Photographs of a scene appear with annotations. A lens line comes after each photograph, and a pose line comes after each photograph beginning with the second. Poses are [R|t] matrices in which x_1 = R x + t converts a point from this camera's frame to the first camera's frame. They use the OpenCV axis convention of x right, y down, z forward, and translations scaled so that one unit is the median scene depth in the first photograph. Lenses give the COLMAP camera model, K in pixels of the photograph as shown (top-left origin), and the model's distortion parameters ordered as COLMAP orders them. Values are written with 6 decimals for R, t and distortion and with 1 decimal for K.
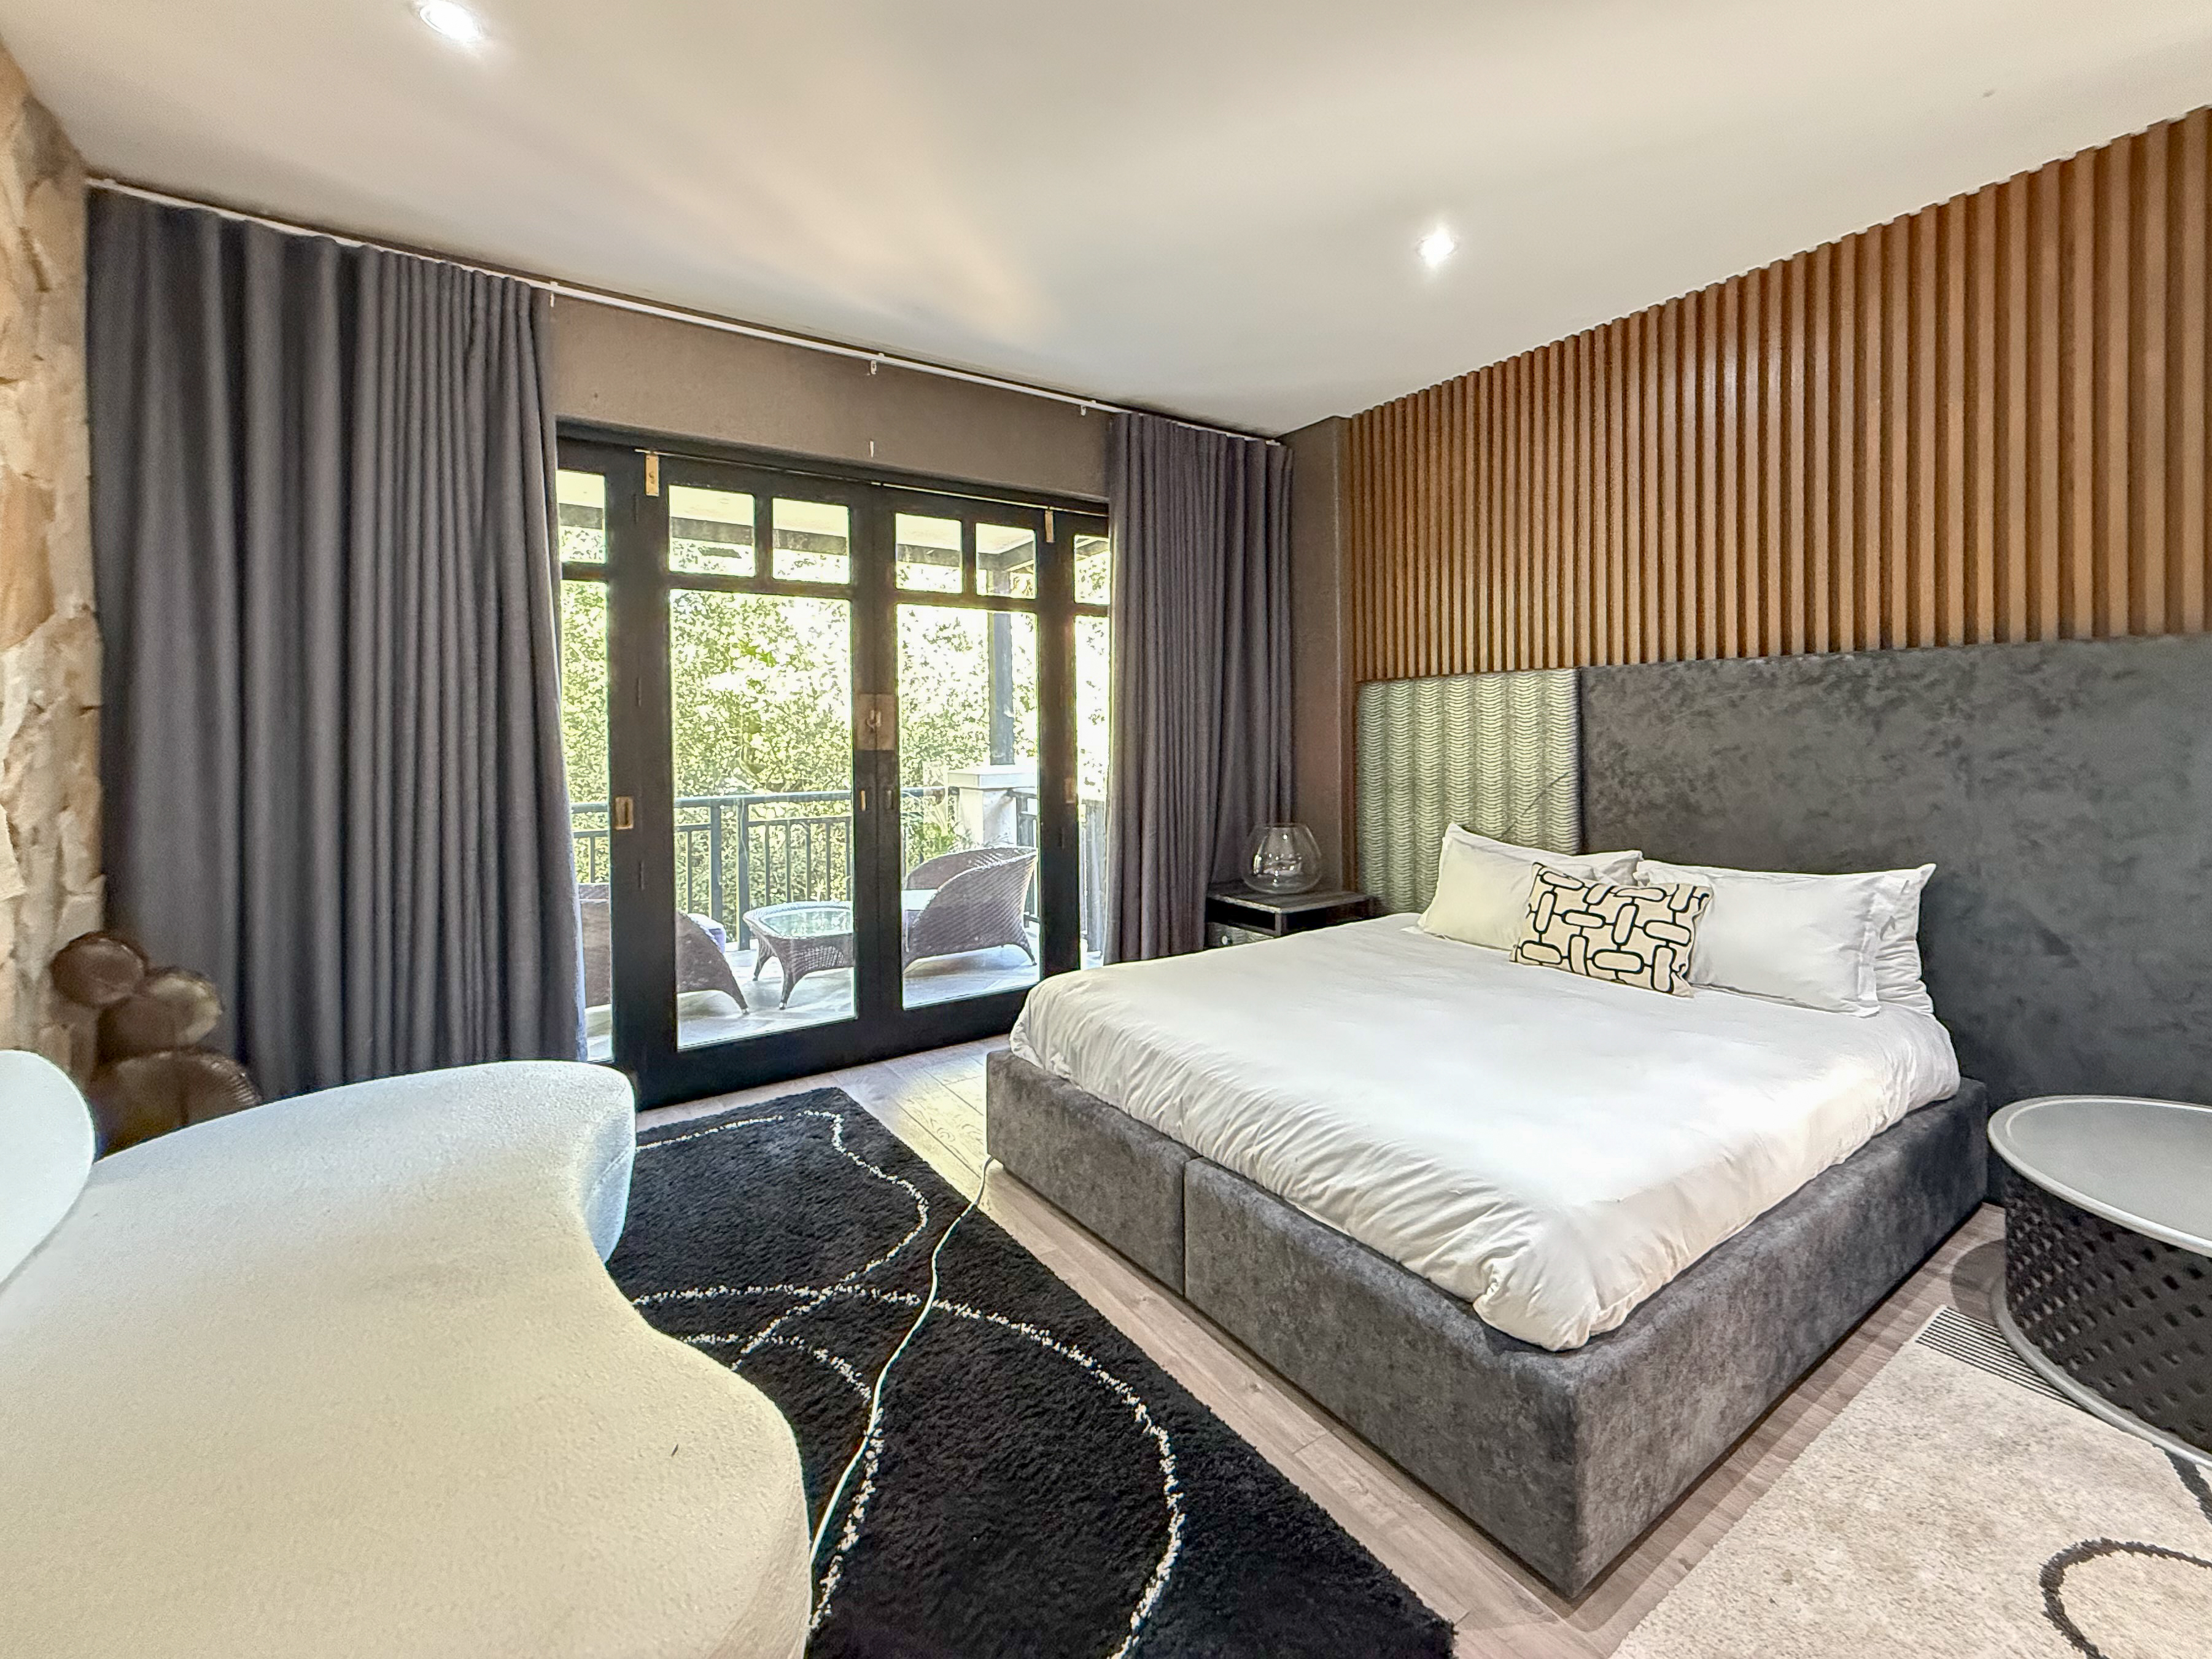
lens RADIAL K [[977.2, 0, 1234.5], [0, 977.2, 726.6], [0, 0, 1]] dist [0.000521, -0.000460]
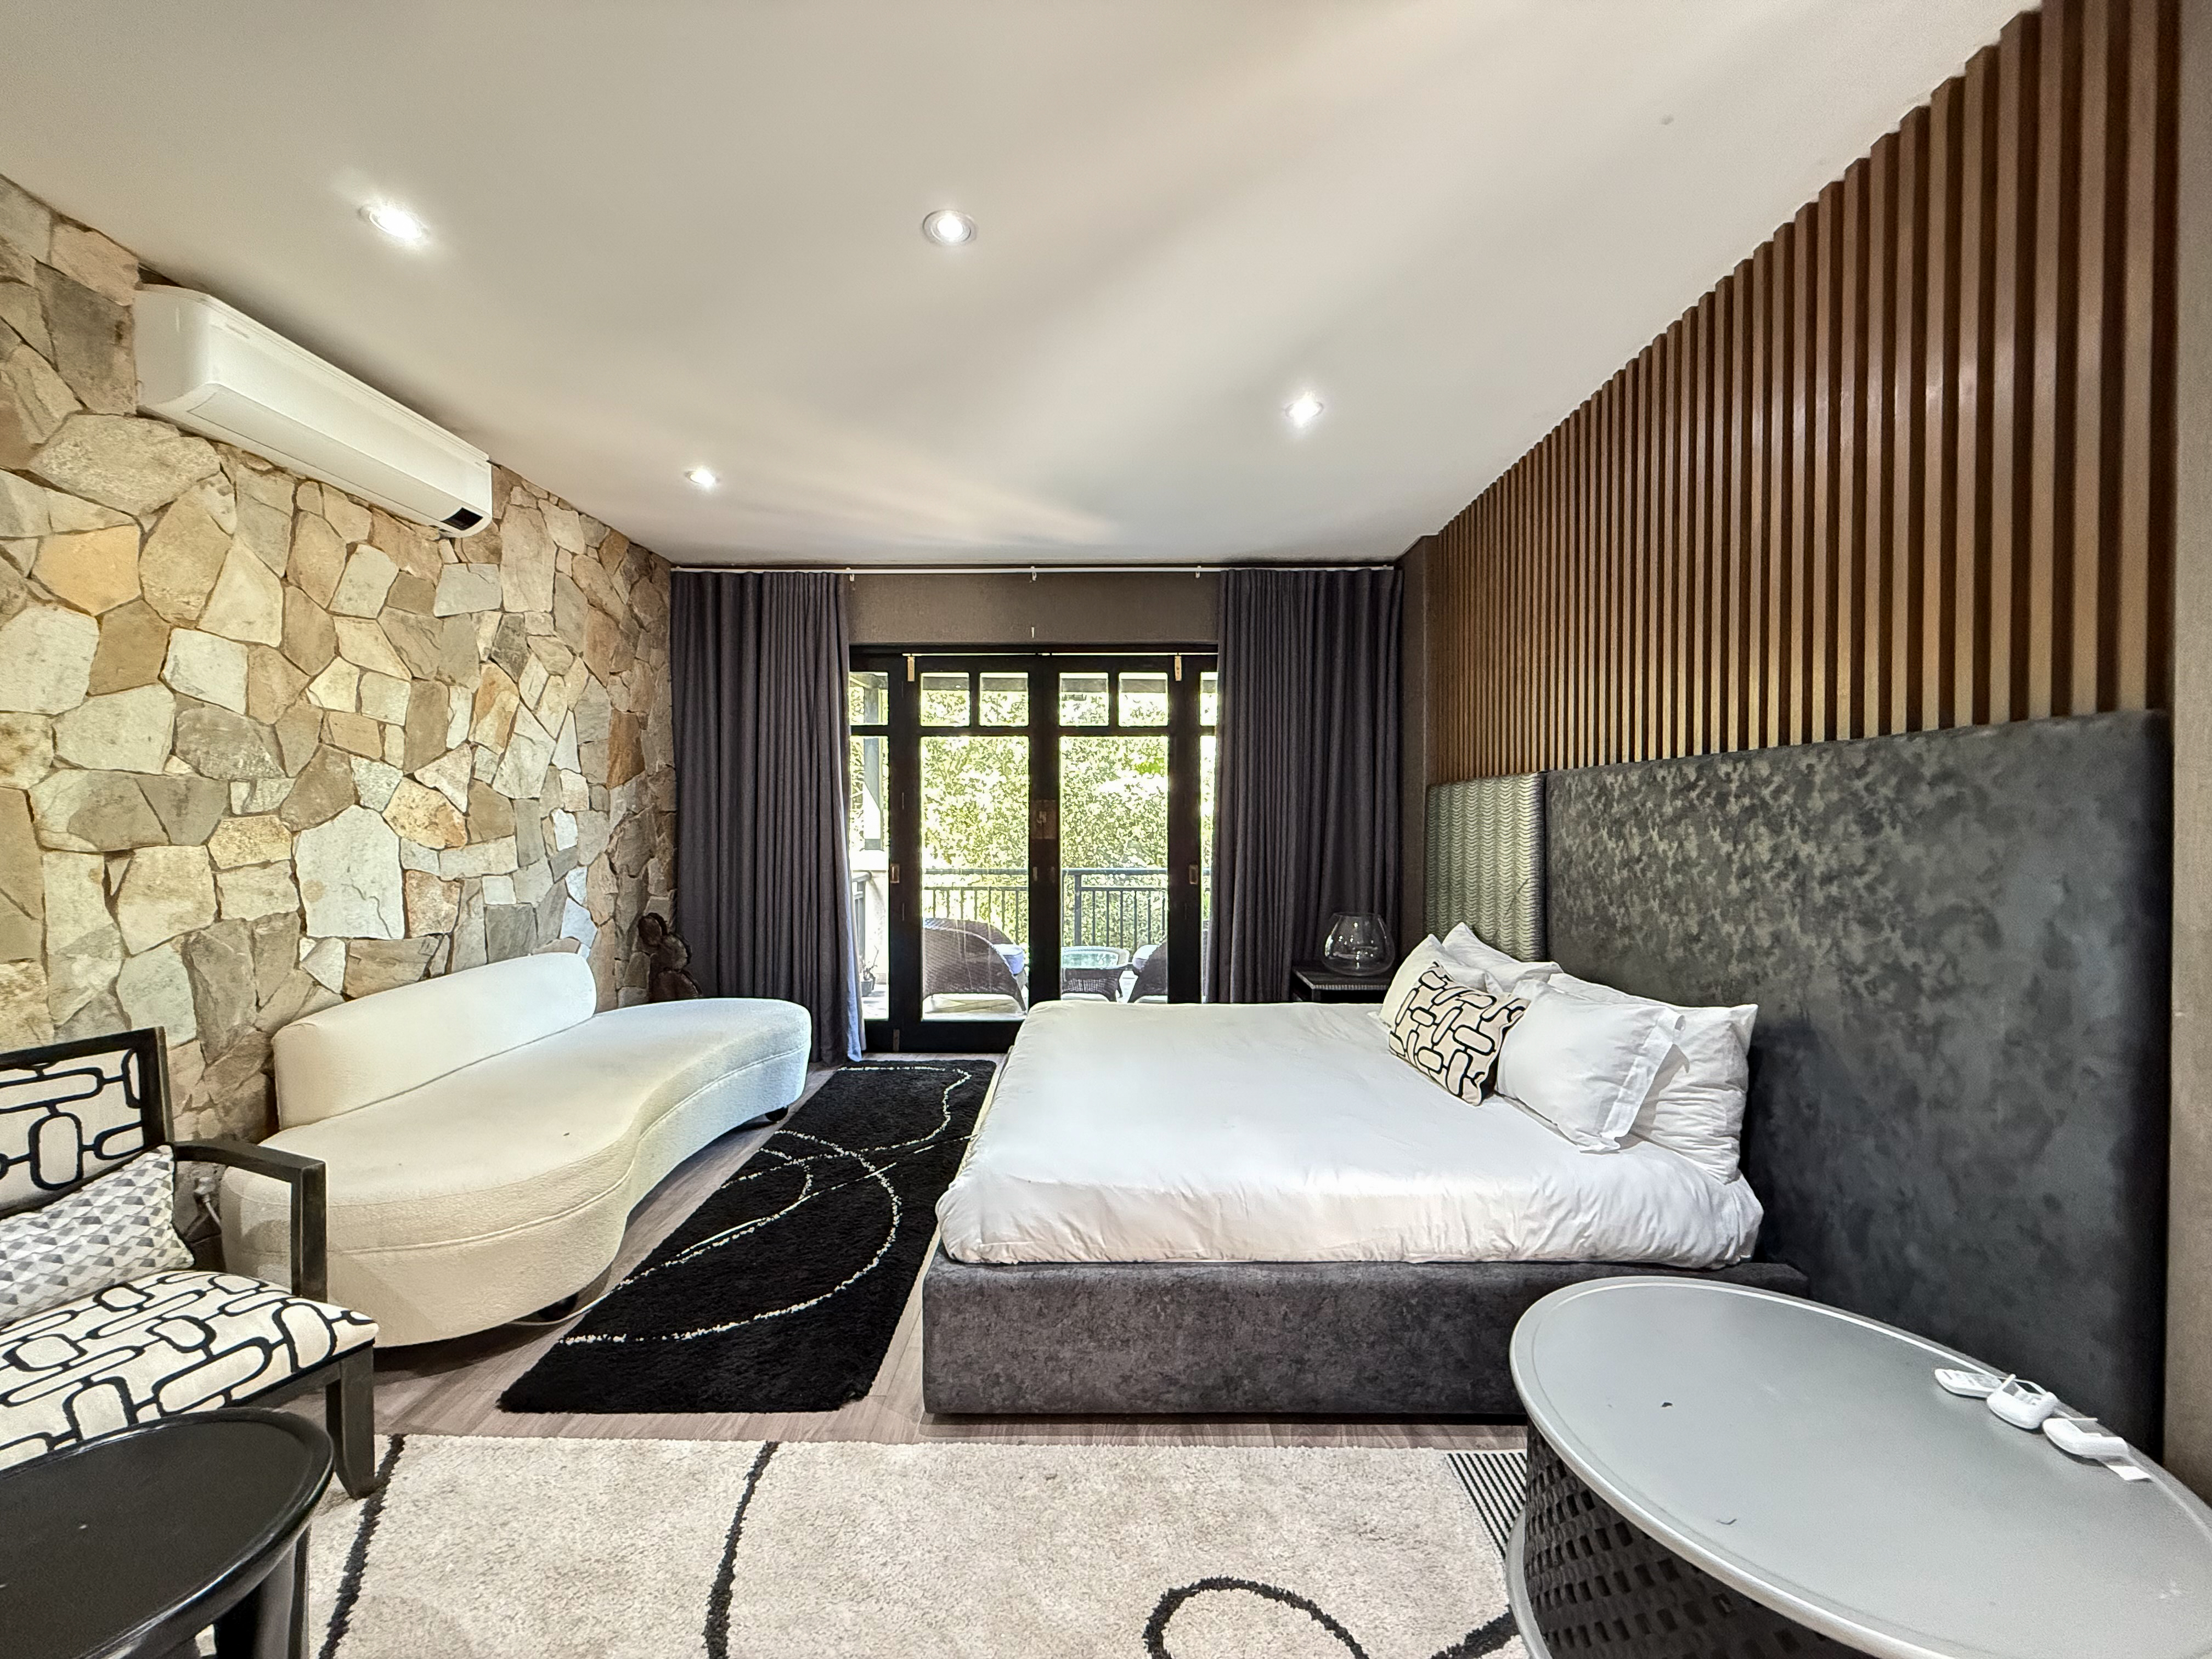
lens RADIAL K [[876.2, 0, 1108.5], [0, 876.2, 824.3], [0, 0, 1]] dist [-0.000207, 0.000045]
pose [[0.785351, 0.013094, -0.618912, 0.695541], [-0.007842, 0.999906, 0.011203, -0.017784], [0.619001, -0.003944, 0.785380, 0.057193]]
